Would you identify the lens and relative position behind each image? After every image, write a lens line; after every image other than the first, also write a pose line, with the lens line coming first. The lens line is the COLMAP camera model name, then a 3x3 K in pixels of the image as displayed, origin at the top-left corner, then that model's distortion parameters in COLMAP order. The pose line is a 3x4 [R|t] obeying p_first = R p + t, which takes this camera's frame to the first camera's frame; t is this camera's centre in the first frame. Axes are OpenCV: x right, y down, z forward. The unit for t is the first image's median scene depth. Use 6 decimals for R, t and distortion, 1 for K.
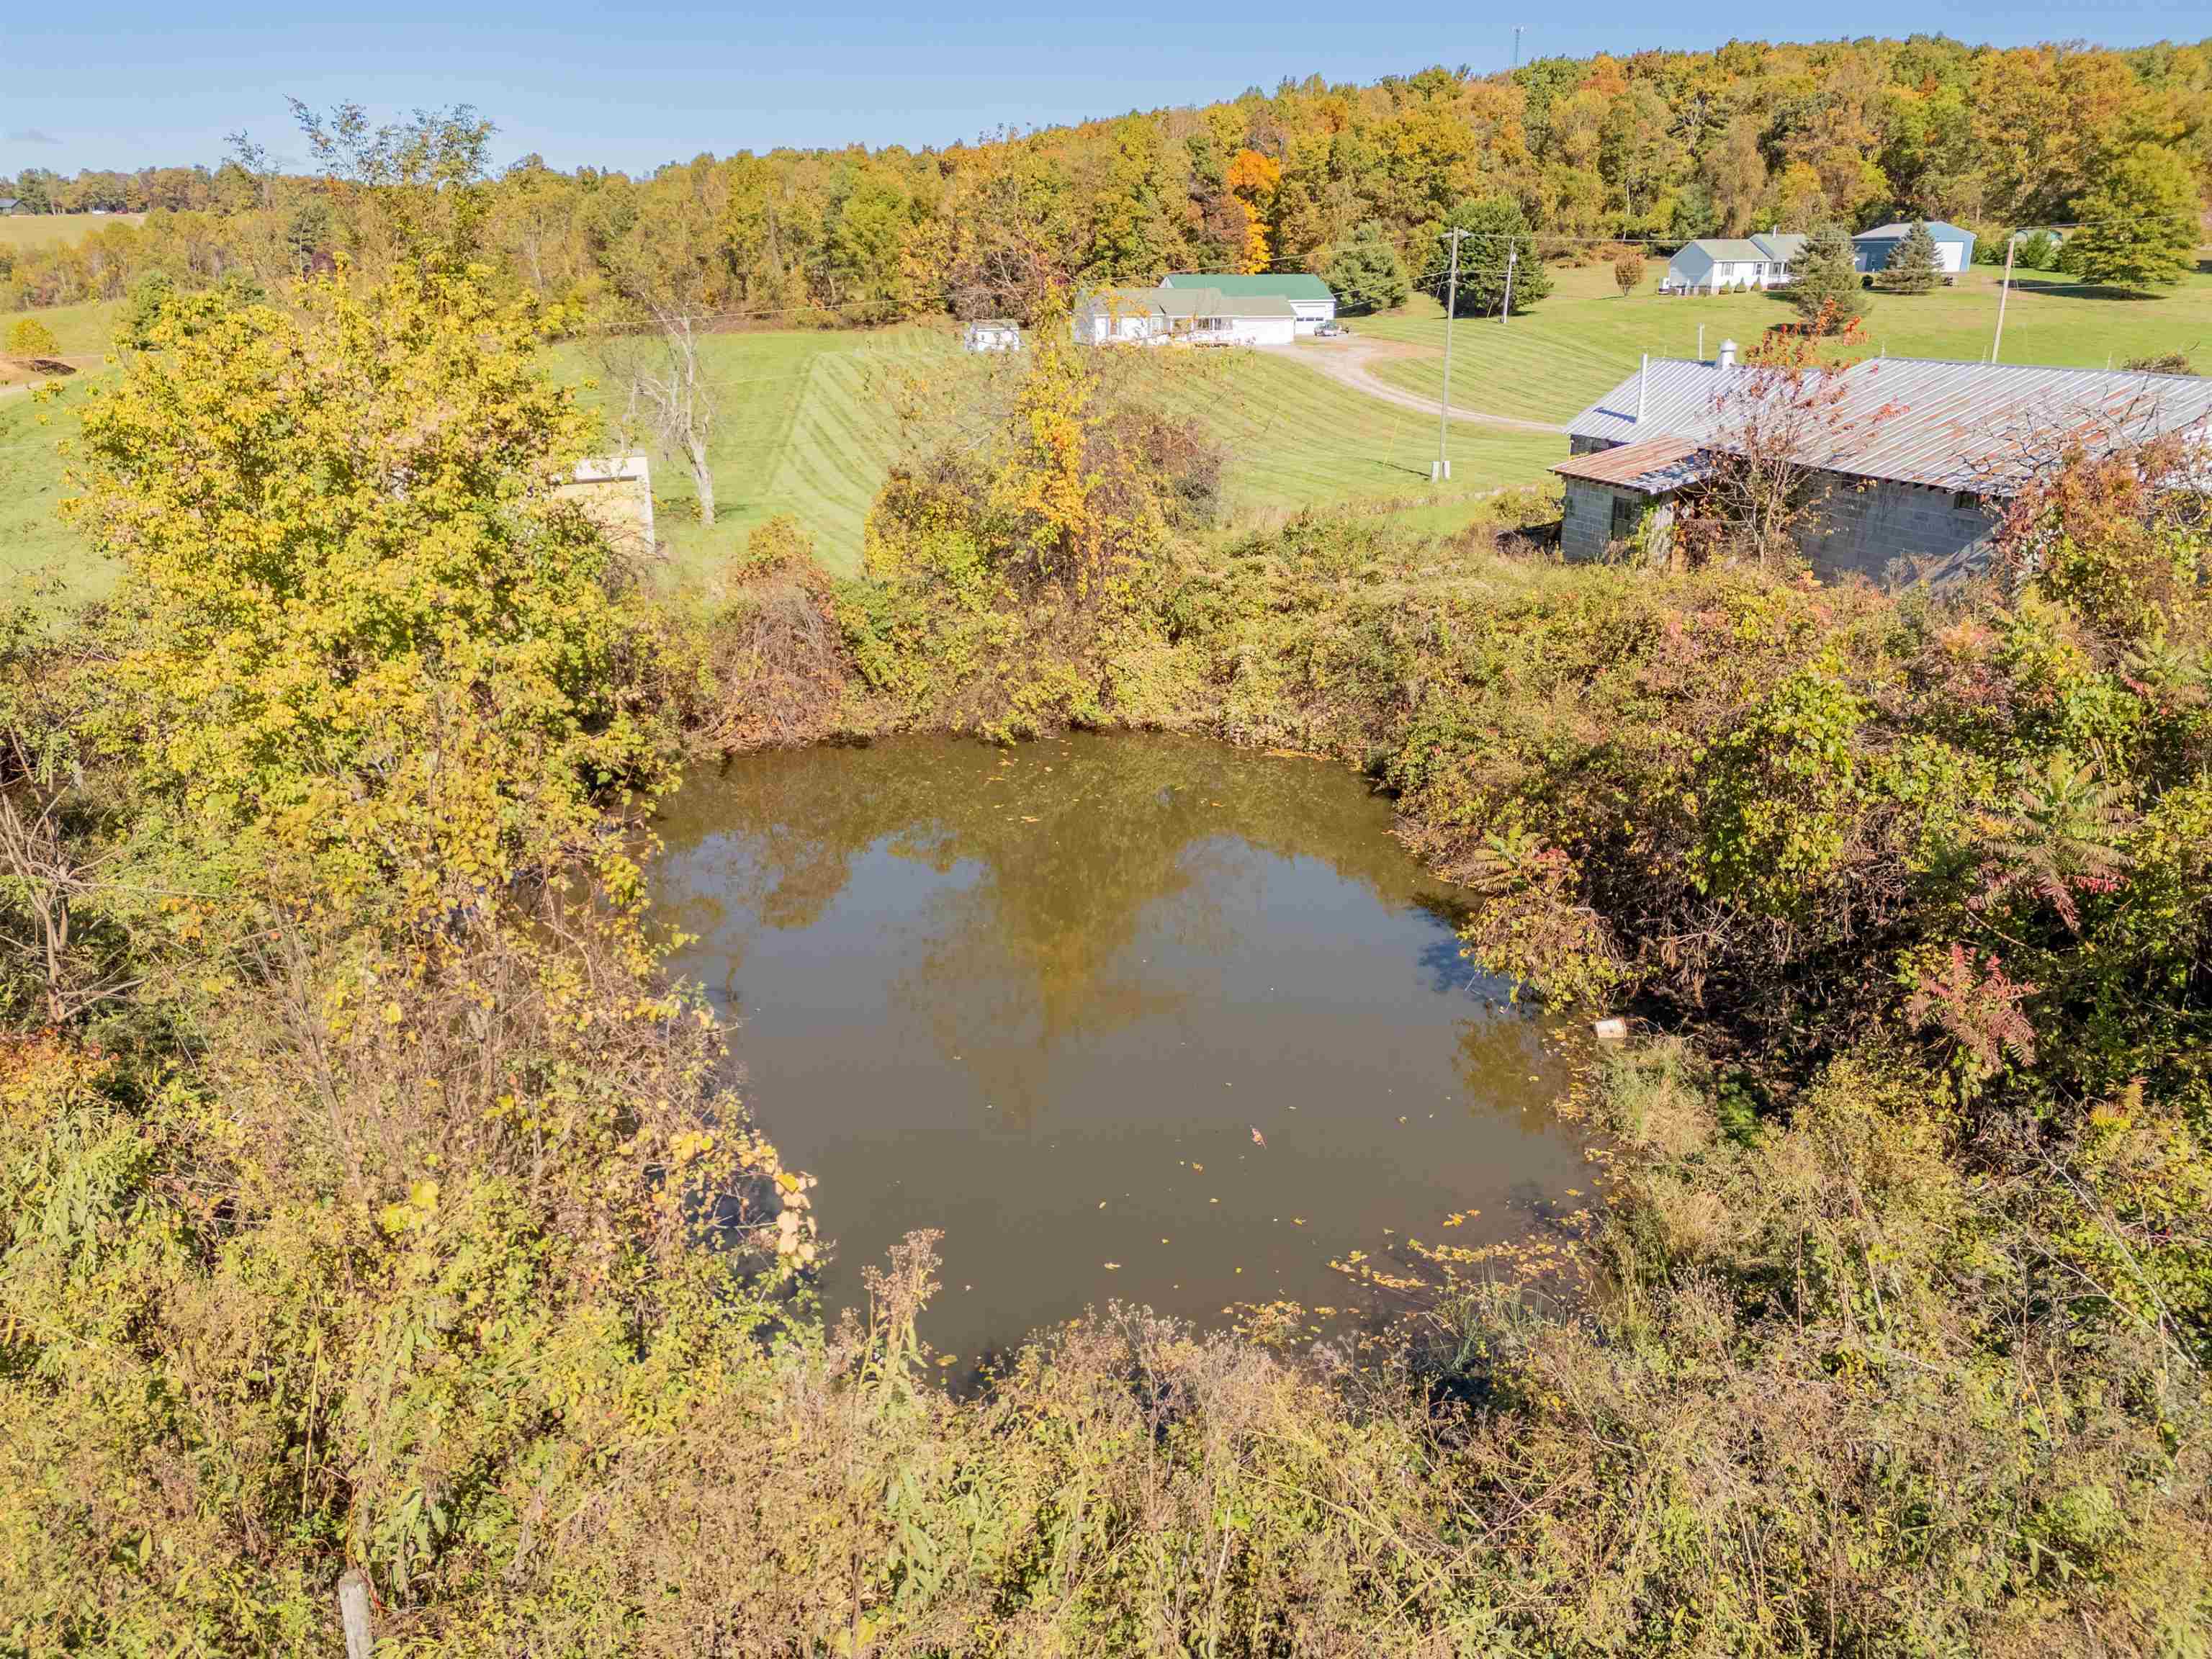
lens RADIAL K [[1615.6, 0, 1109.0], [0, 1615.6, 833.3], [0, 0, 1]] dist [0.087602, -0.085916]
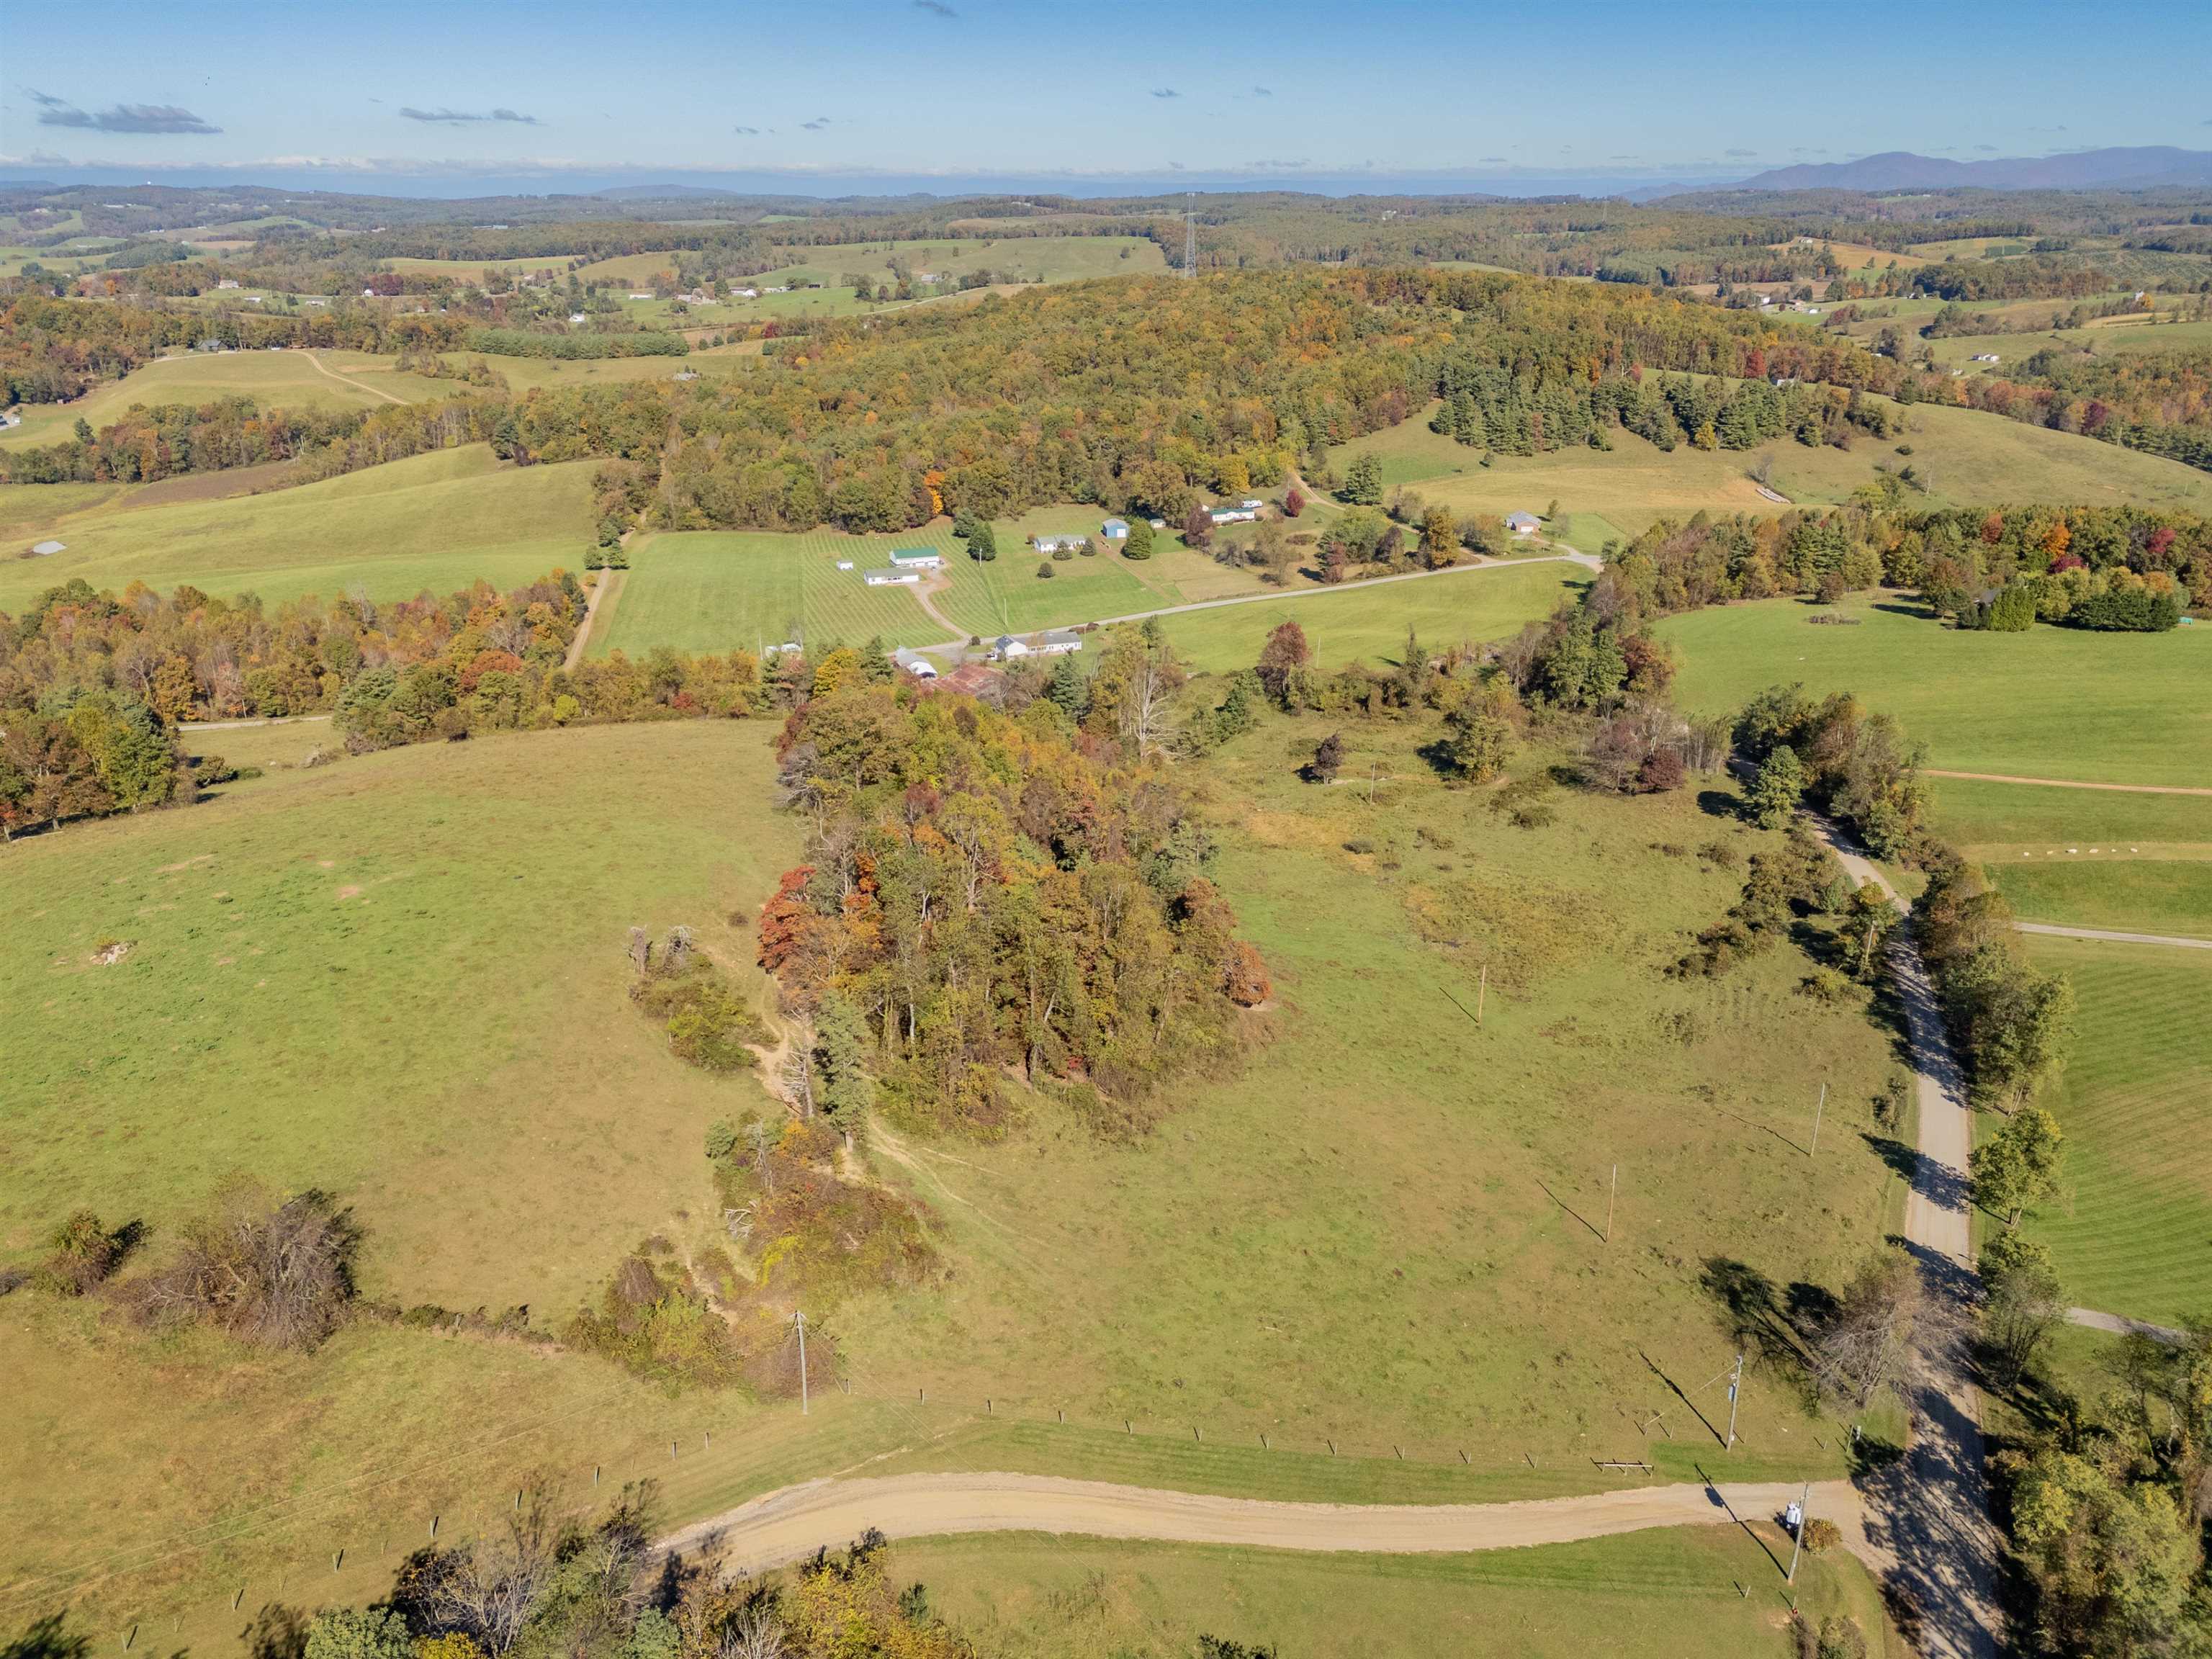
lens RADIAL K [[1623.0, 0, 1110.0], [0, 1623.0, 828.0], [0, 0, 1]] dist [0.080298, -0.075715]
pose [[0.997207, -0.033102, 0.066949, 0.177437], [0.030167, 0.998559, 0.044373, 0.093538], [-0.068321, -0.042230, 0.996769, -1.864612]]
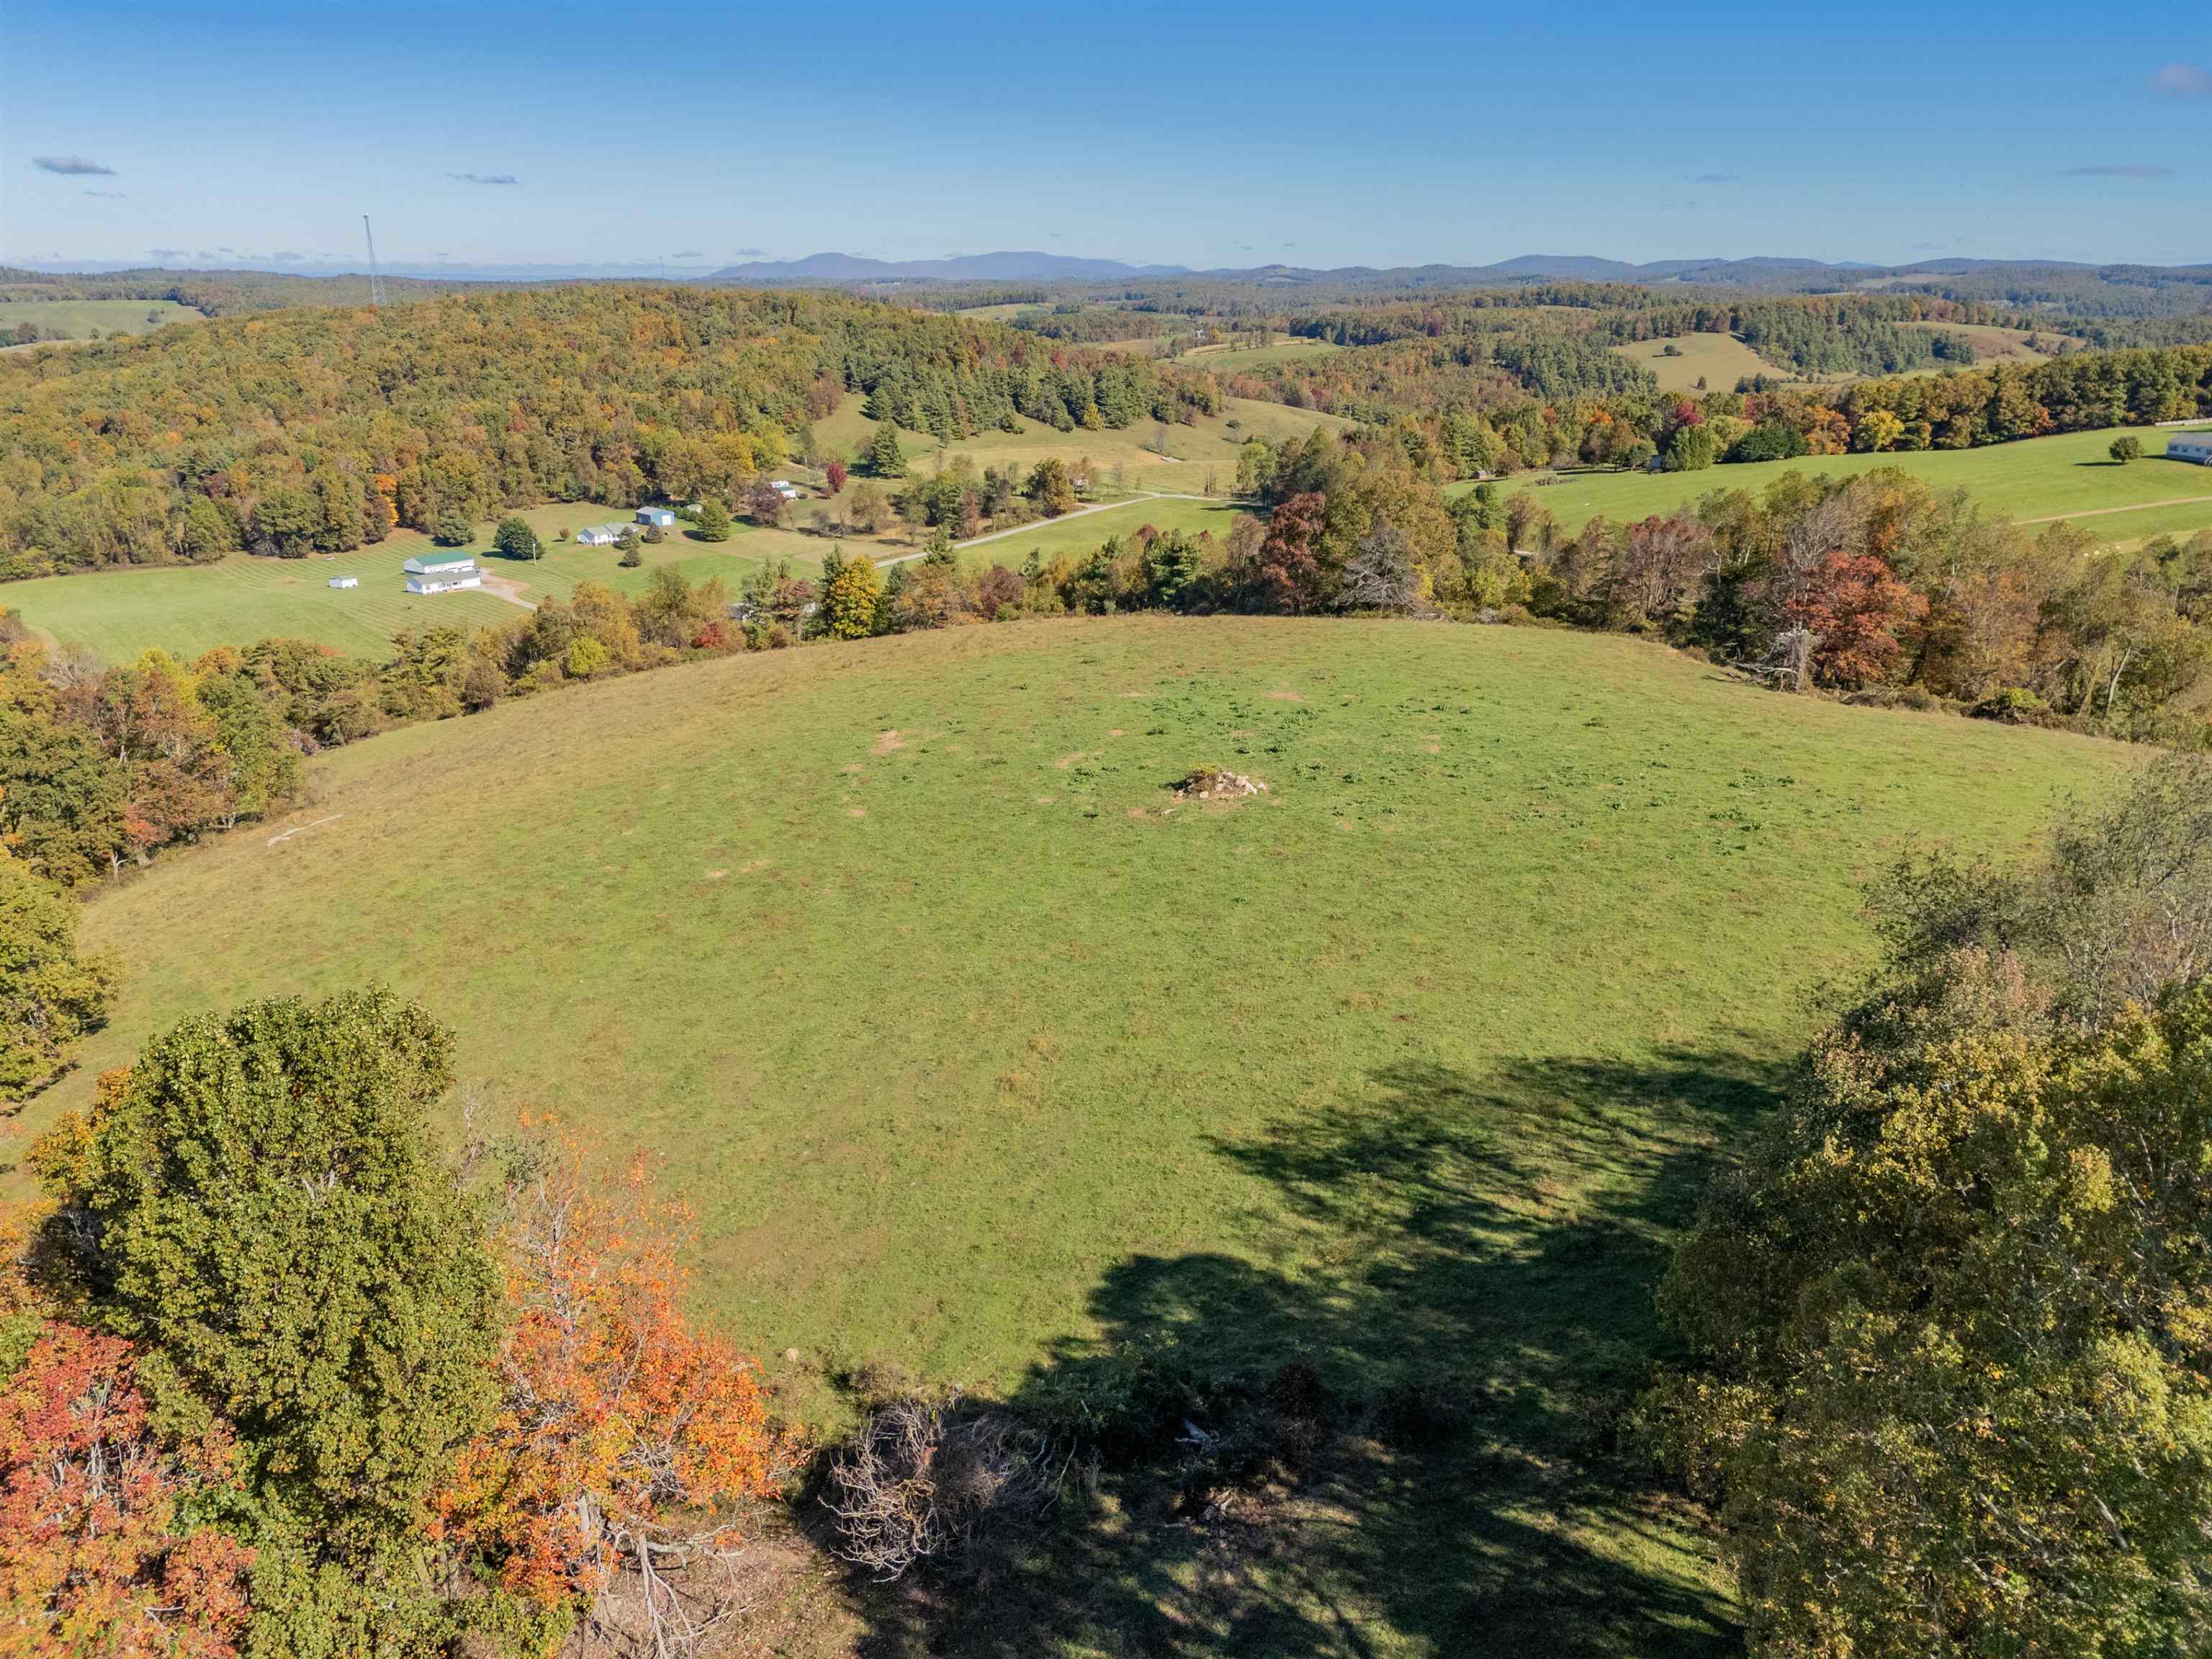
lens RADIAL K [[1623.0, 0, 1110.0], [0, 1623.0, 828.0], [0, 0, 1]] dist [0.080298, -0.075715]
pose [[0.790468, -0.203250, 0.577797, -0.533522], [0.207627, 0.976402, 0.059418, 0.148586], [-0.576239, 0.072998, 0.814015, -1.428265]]
